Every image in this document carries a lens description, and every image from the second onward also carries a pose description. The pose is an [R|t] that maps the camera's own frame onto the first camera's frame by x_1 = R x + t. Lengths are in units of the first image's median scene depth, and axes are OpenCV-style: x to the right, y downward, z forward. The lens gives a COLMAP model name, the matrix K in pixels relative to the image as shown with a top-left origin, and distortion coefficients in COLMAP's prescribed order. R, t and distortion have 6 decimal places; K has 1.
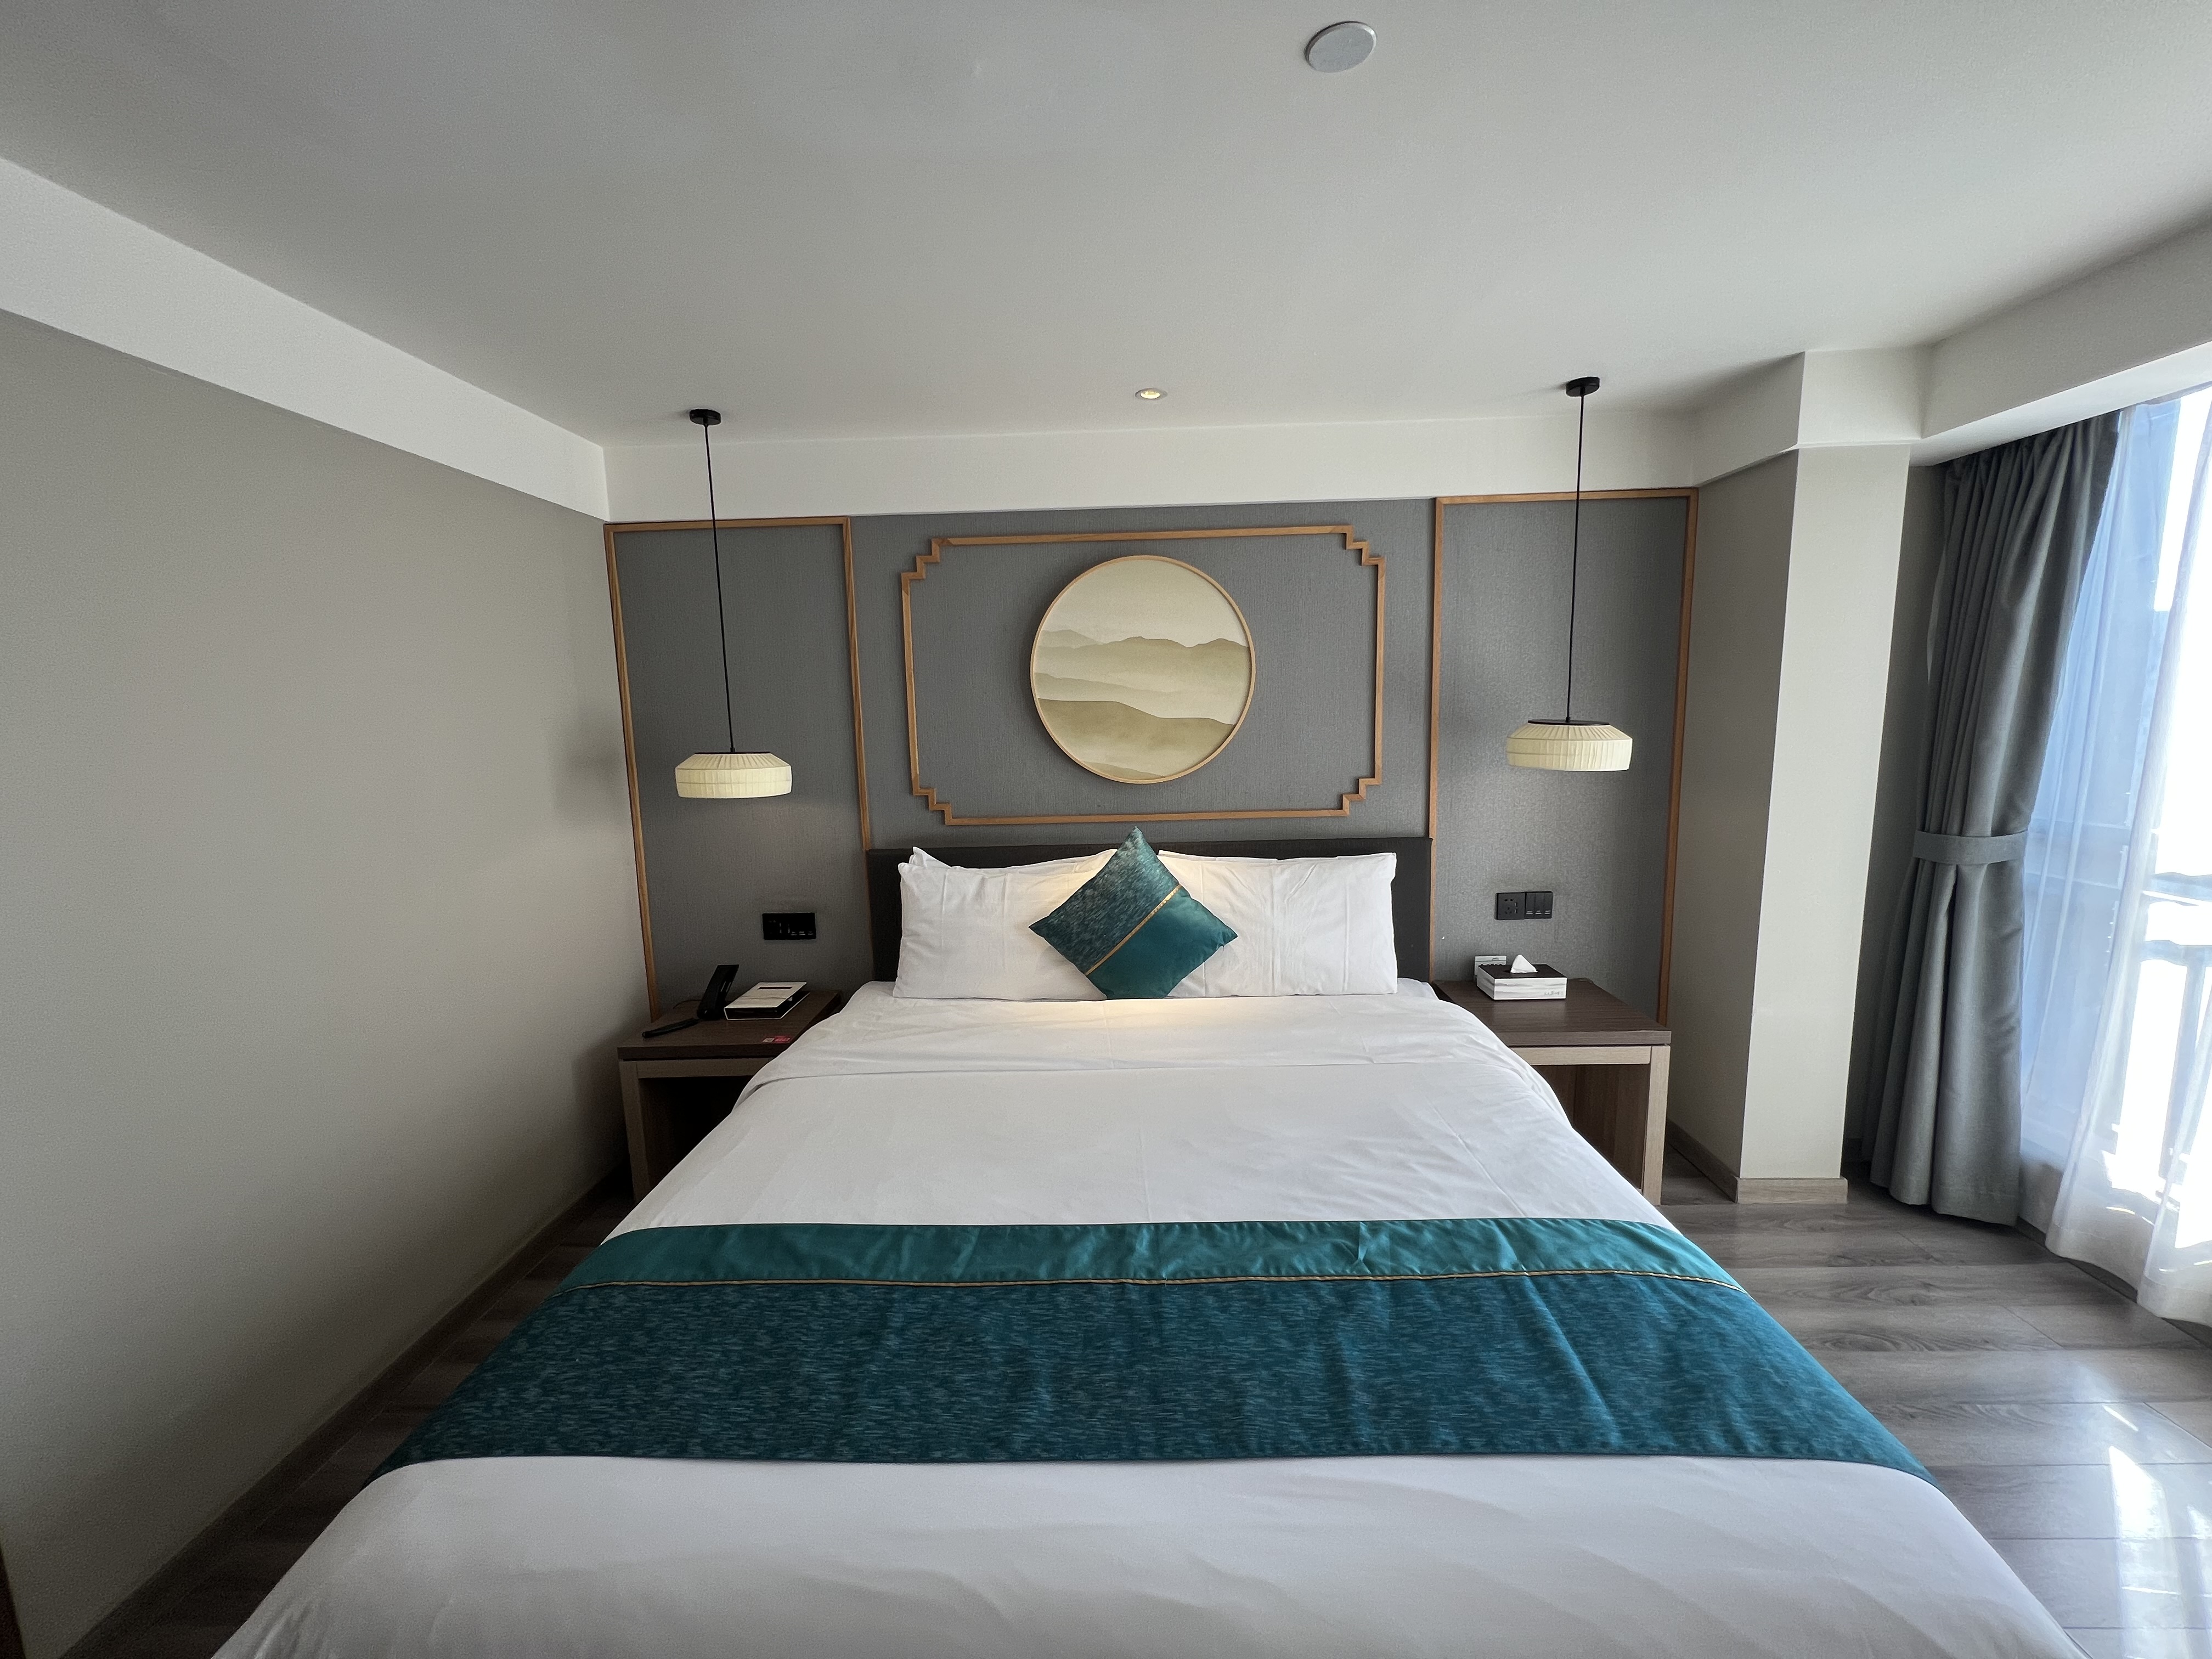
lens RADIAL K [[887.0, 0, 1101.5], [0, 887.0, 826.6], [0, 0, 1]] dist [0.001625, -0.000421]
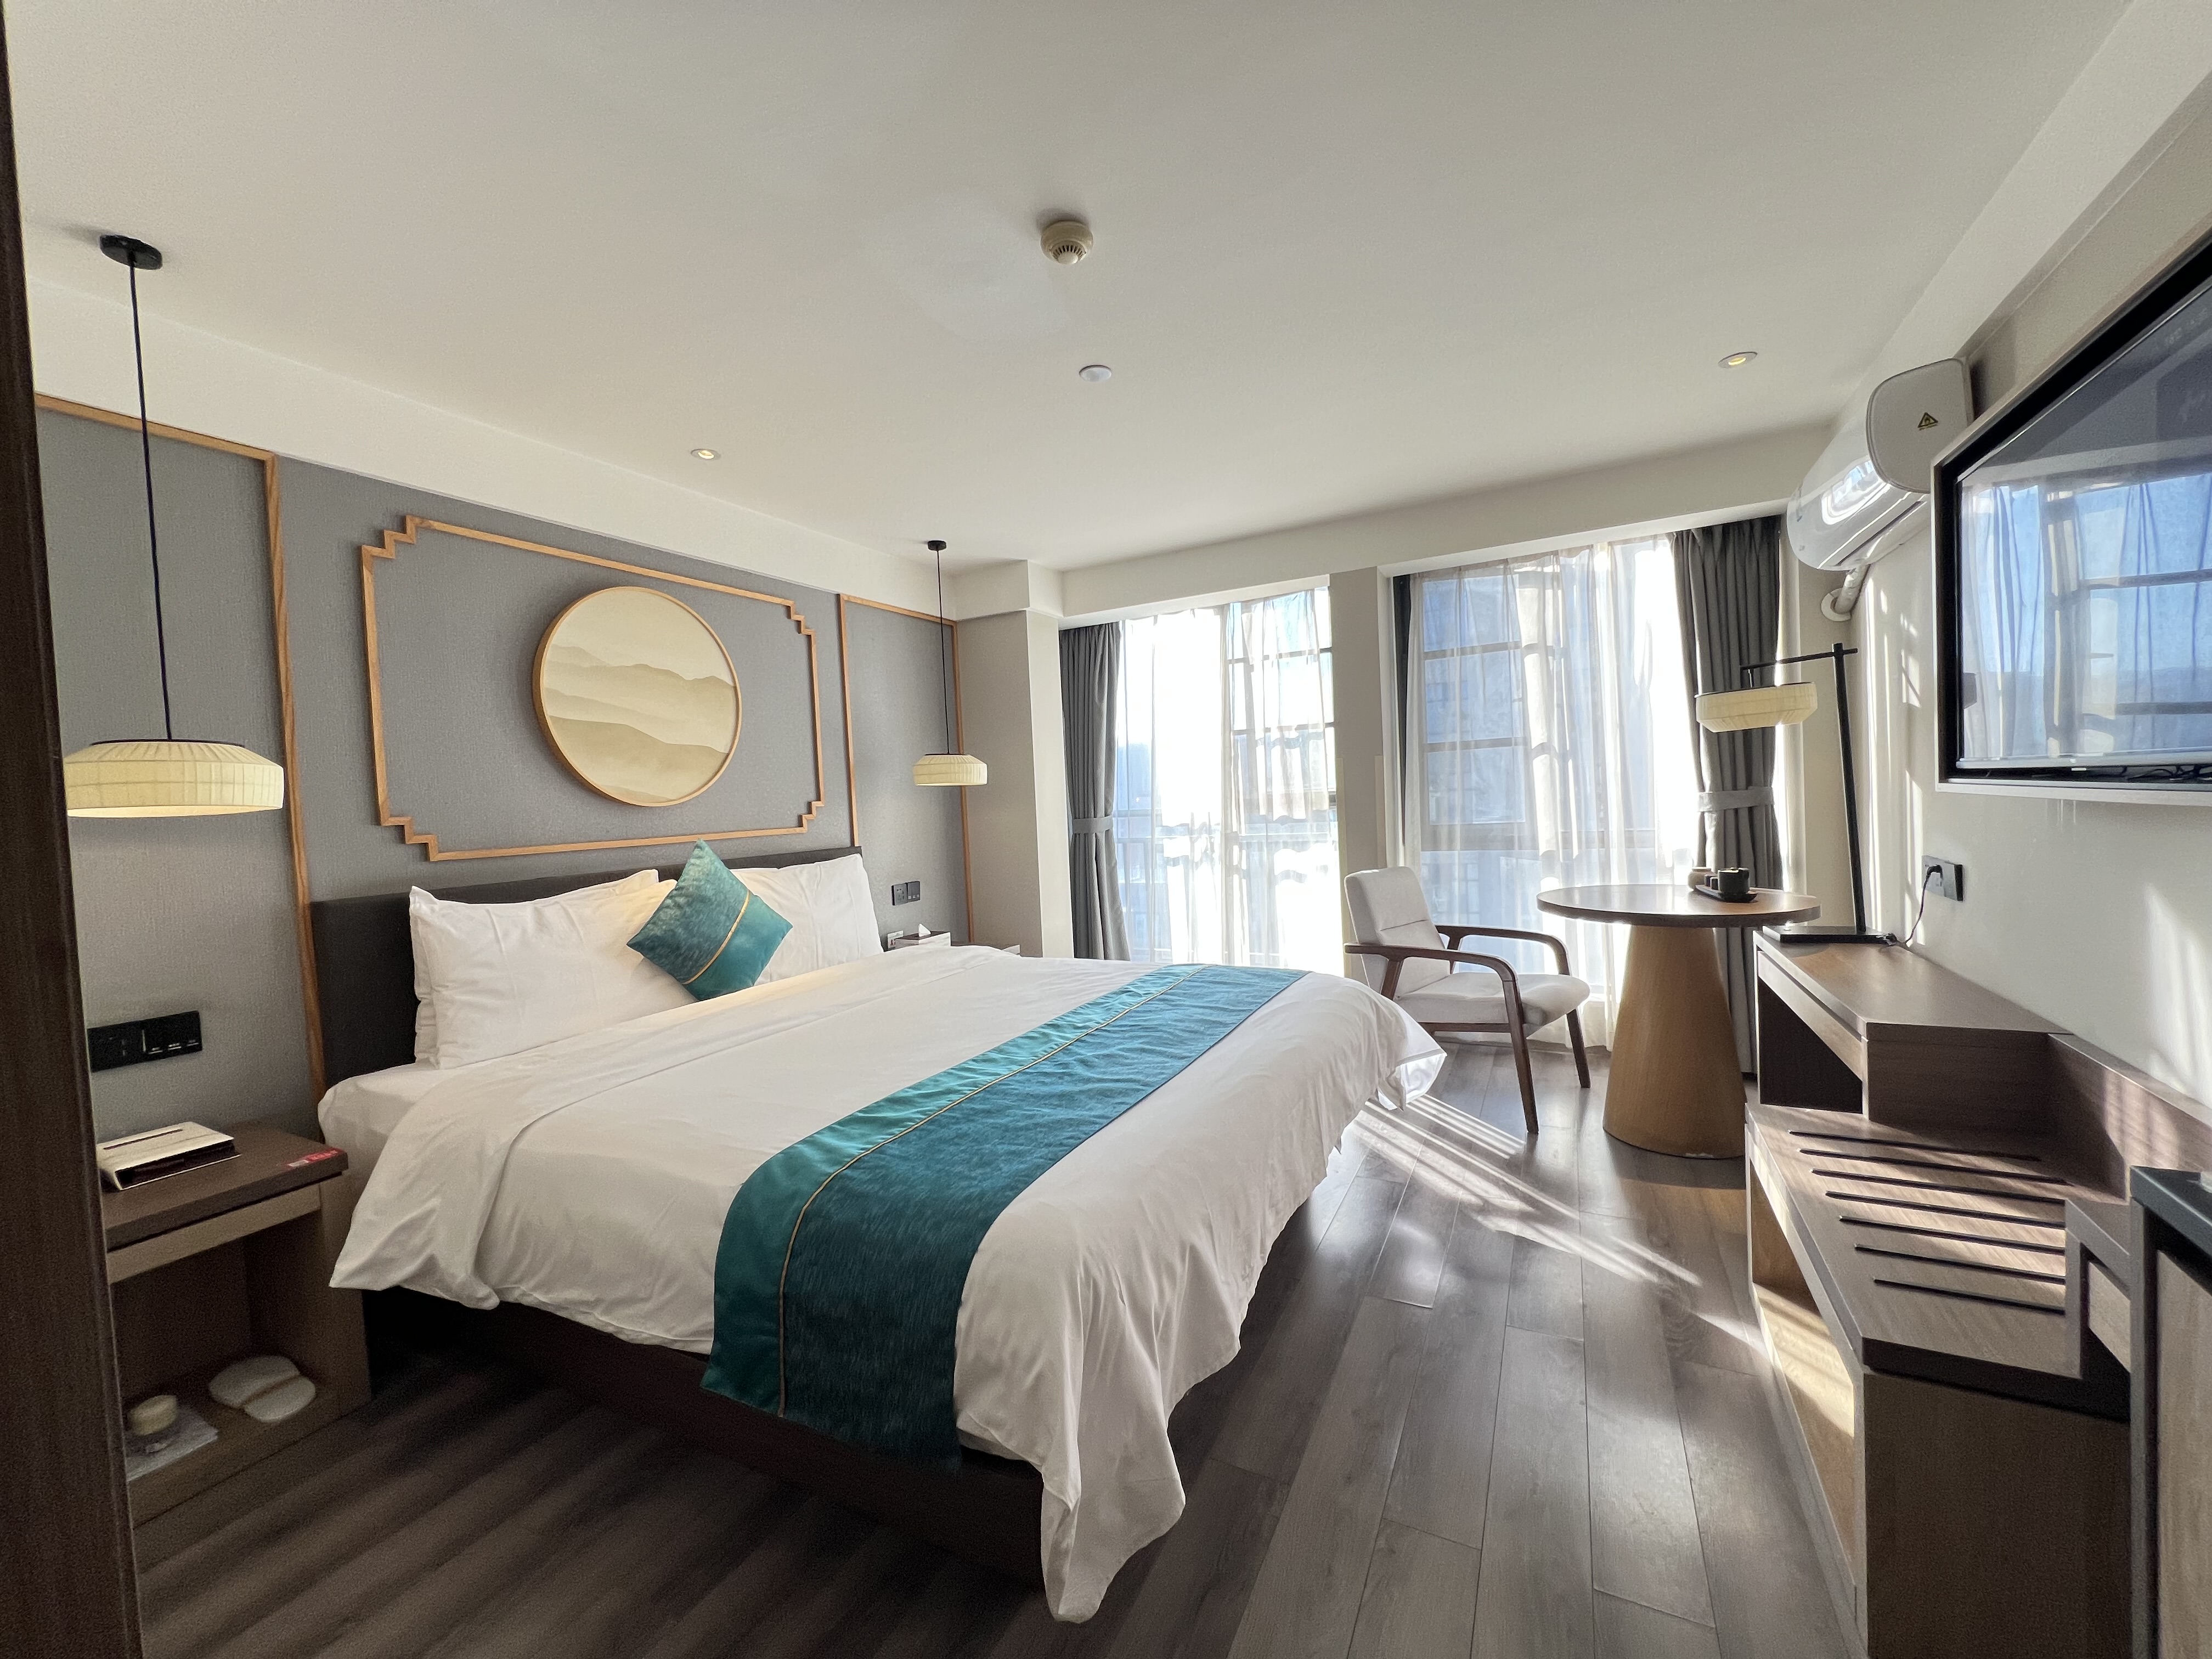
lens RADIAL K [[887.0, 0, 1101.5], [0, 887.0, 826.6], [0, 0, 1]] dist [0.001625, -0.000421]
pose [[0.446309, -0.026530, 0.894486, -0.671749], [0.158937, 0.986019, -0.050058, 0.112380], [-0.880652, 0.164508, 0.444285, 0.104523]]
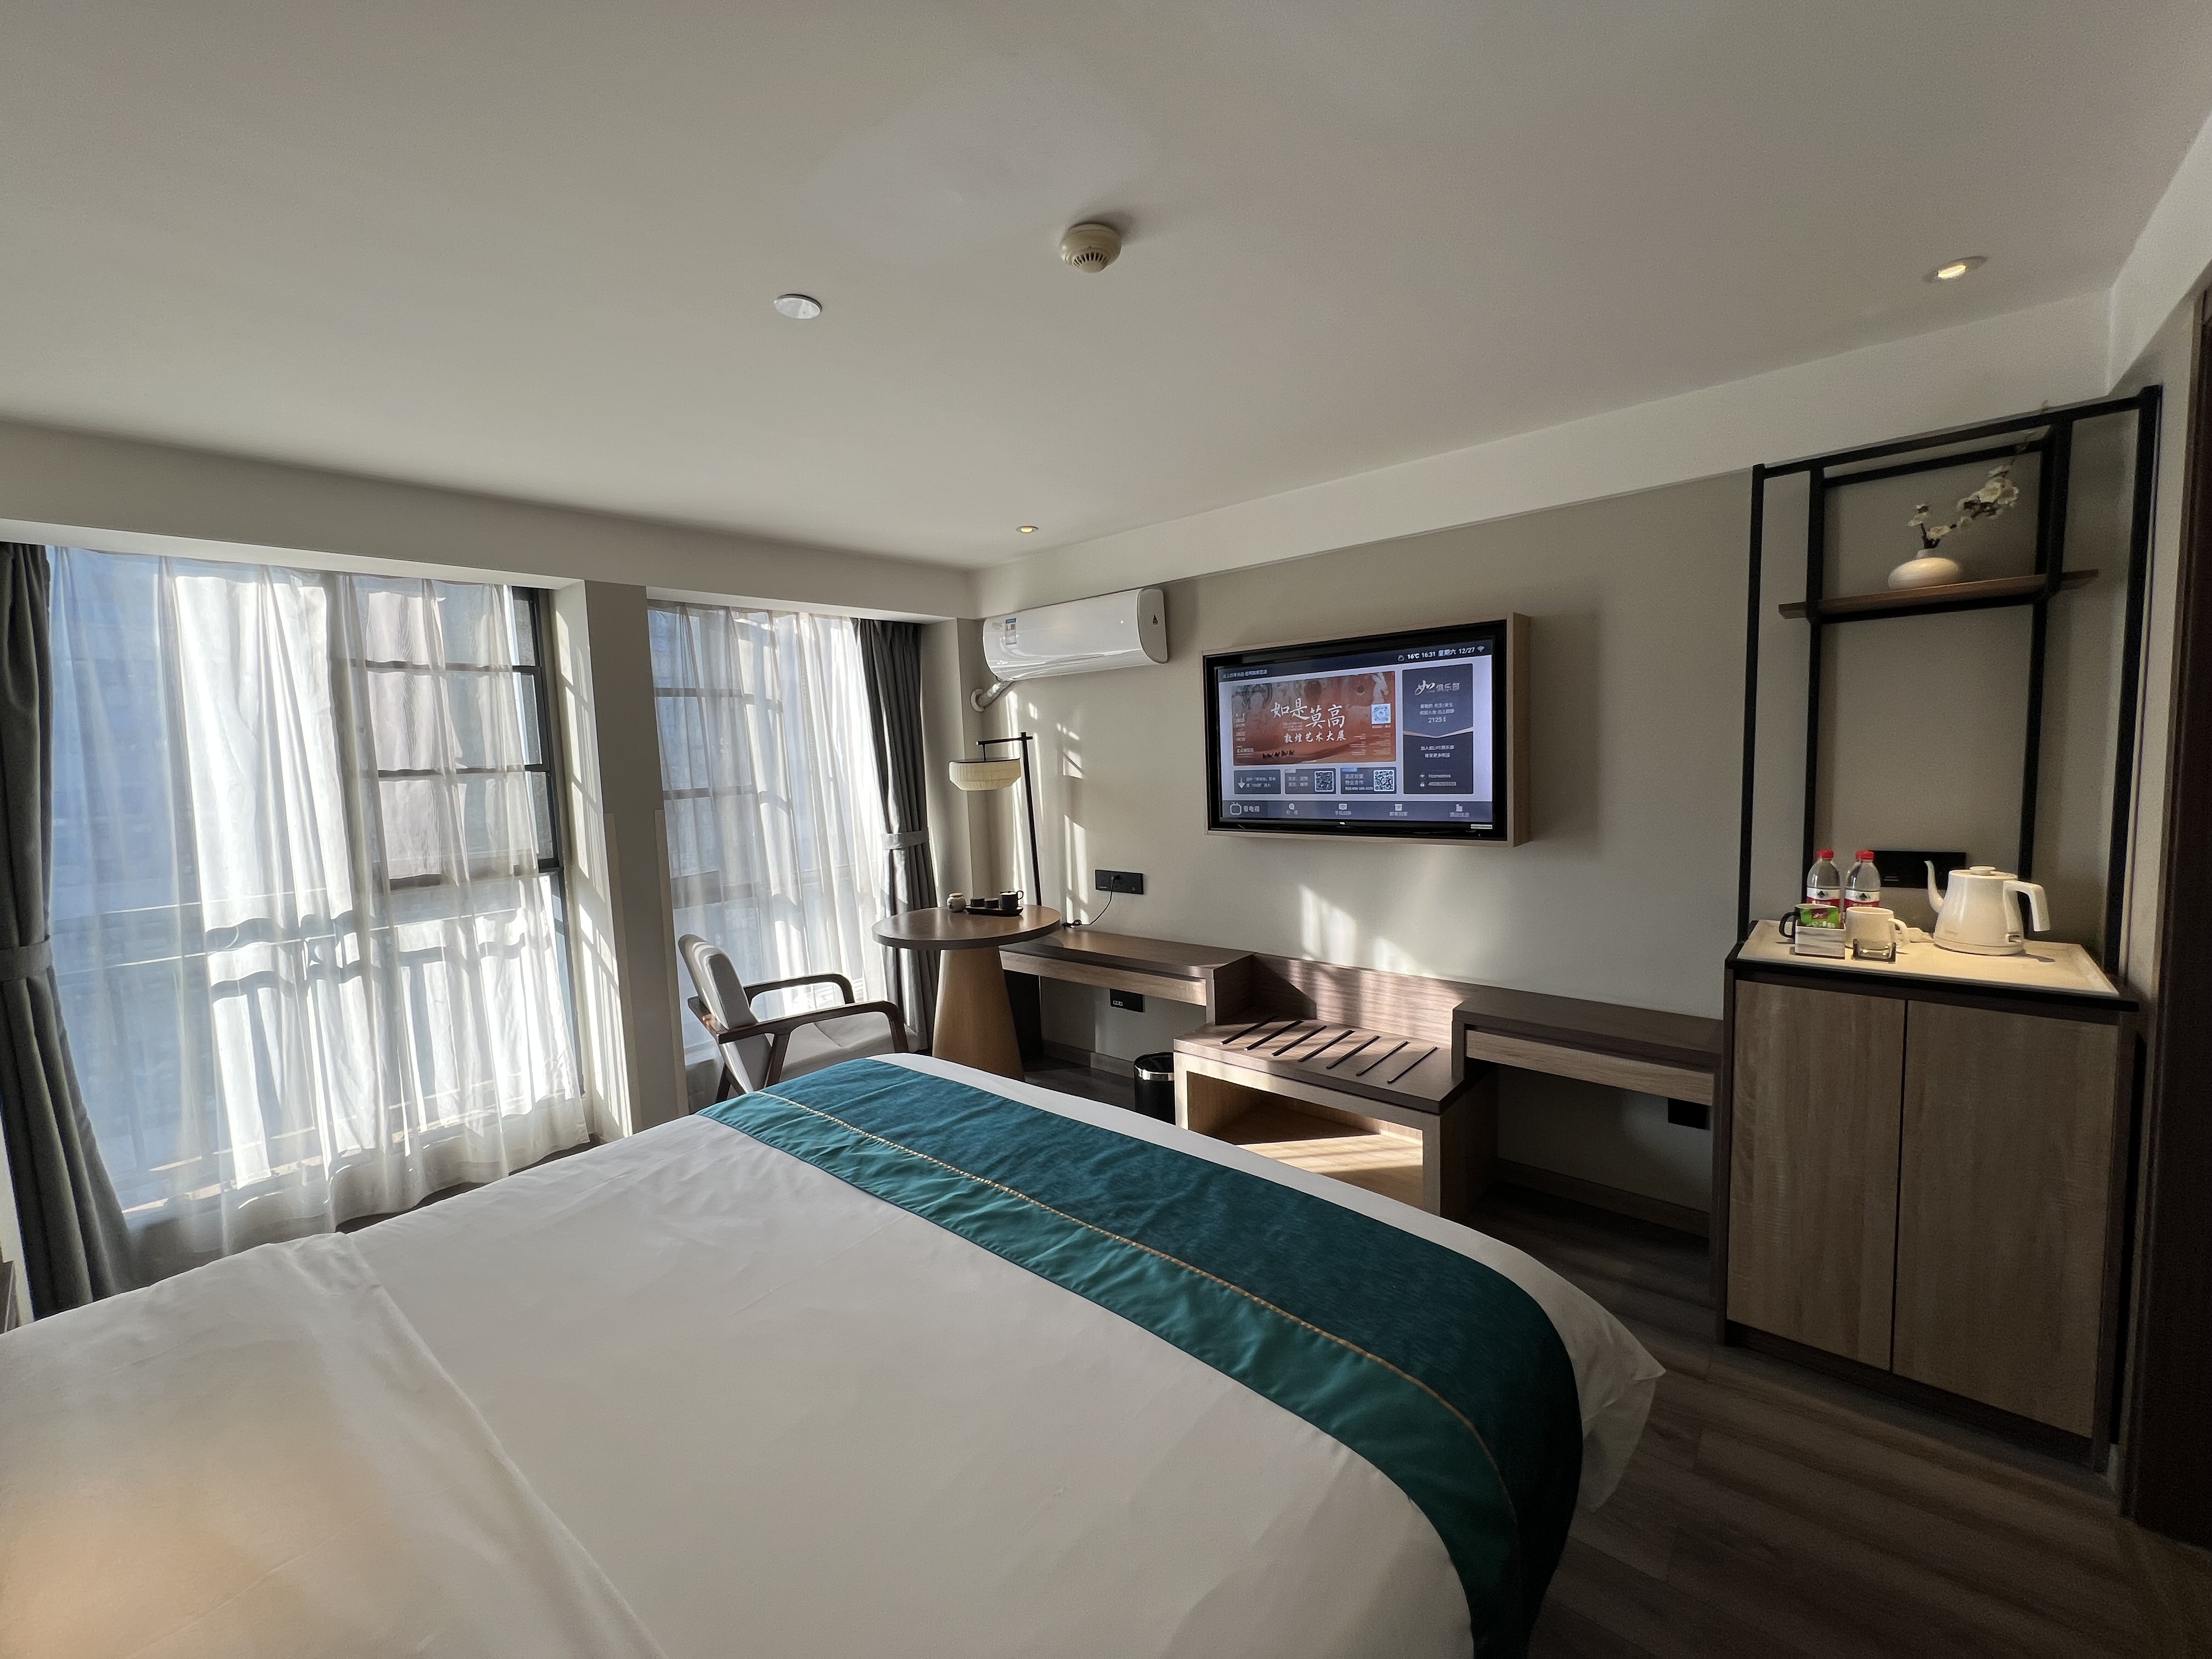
lens RADIAL K [[887.0, 0, 1101.5], [0, 887.0, 826.6], [0, 0, 1]] dist [0.001625, -0.000421]
pose [[-0.776231, 0.003079, 0.630442, -0.440988], [0.148415, 0.972776, 0.177985, -0.095358], [-0.612731, 0.231725, -0.755556, 0.844045]]
